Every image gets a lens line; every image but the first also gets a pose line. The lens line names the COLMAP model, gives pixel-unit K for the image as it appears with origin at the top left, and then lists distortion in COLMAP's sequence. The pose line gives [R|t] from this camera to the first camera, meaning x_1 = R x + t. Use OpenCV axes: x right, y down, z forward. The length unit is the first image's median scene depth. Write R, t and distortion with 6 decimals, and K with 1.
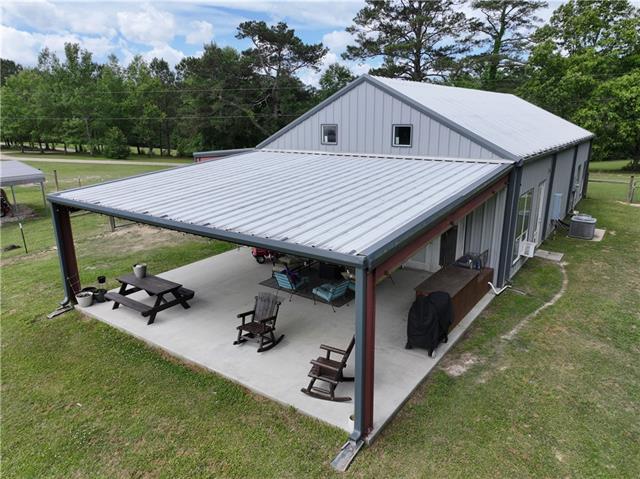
lens RADIAL K [[444.5, 0, 327.3], [0, 444.5, 241.2], [0, 0, 1]] dist [-0.002940, 0.002441]
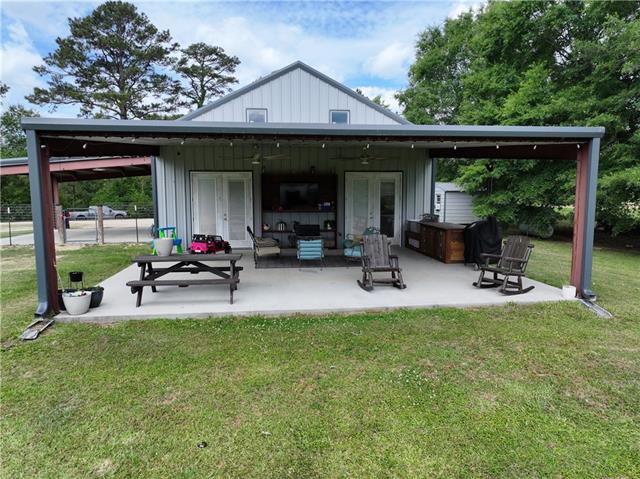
lens RADIAL K [[444.5, 0, 327.3], [0, 444.5, 241.2], [0, 0, 1]] dist [-0.002940, 0.002441]
pose [[0.732473, -0.071774, 0.677002, -0.146107], [0.184865, 0.978032, -0.096325, 0.035695], [-0.655216, 0.195710, 0.729650, 0.070002]]
